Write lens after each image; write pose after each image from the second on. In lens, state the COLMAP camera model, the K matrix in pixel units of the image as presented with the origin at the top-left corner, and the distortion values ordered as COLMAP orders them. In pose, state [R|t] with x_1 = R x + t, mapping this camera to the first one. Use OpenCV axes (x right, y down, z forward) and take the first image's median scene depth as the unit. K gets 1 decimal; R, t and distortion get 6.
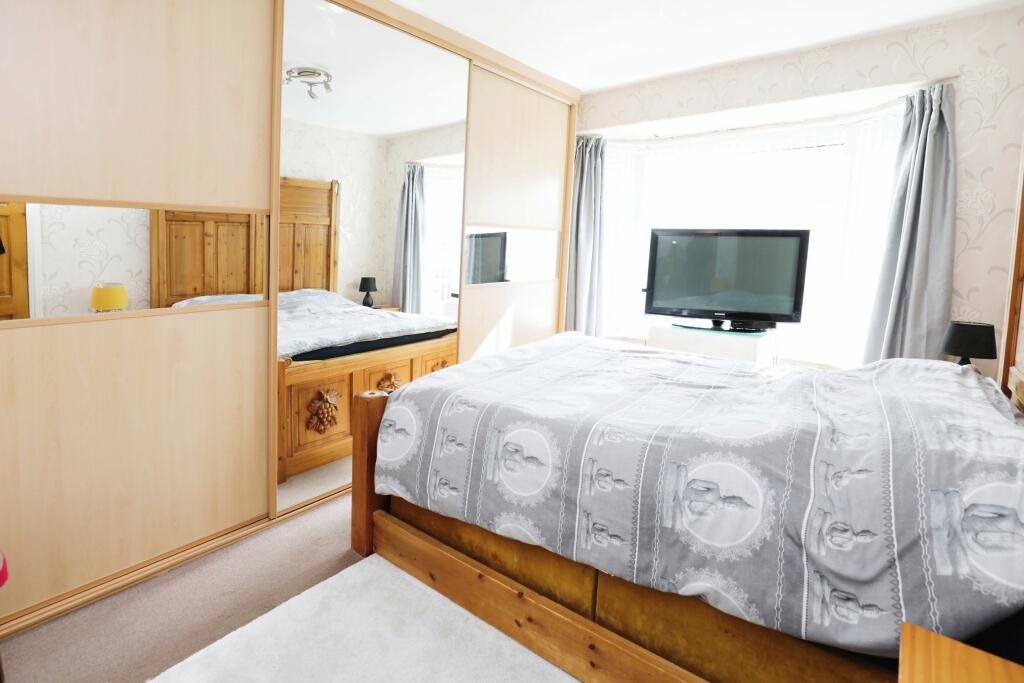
lens RADIAL K [[483.2, 0, 512.0], [0, 483.2, 341.5], [0, 0, 1]] dist [-0.038949, 0.000288]
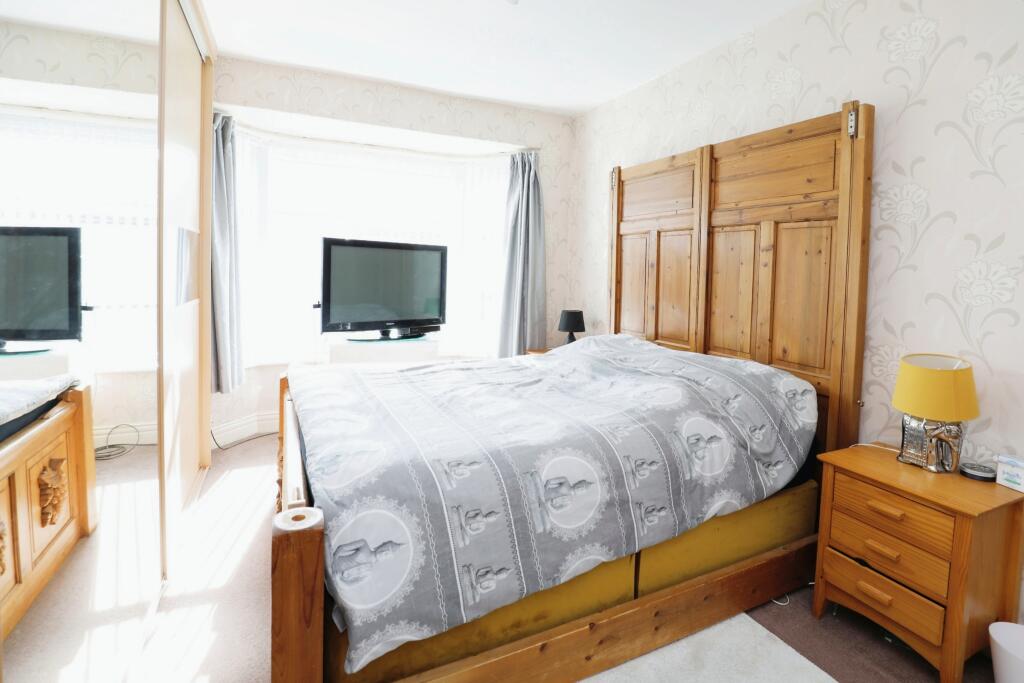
lens RADIAL K [[483.2, 0, 512.0], [0, 483.2, 341.5], [0, 0, 1]] dist [-0.038949, 0.000288]
pose [[0.432582, -0.127798, 0.892491, -0.768051], [0.143275, 0.987068, 0.071897, -0.112812], [-0.890138, 0.096771, 0.445298, 0.617373]]
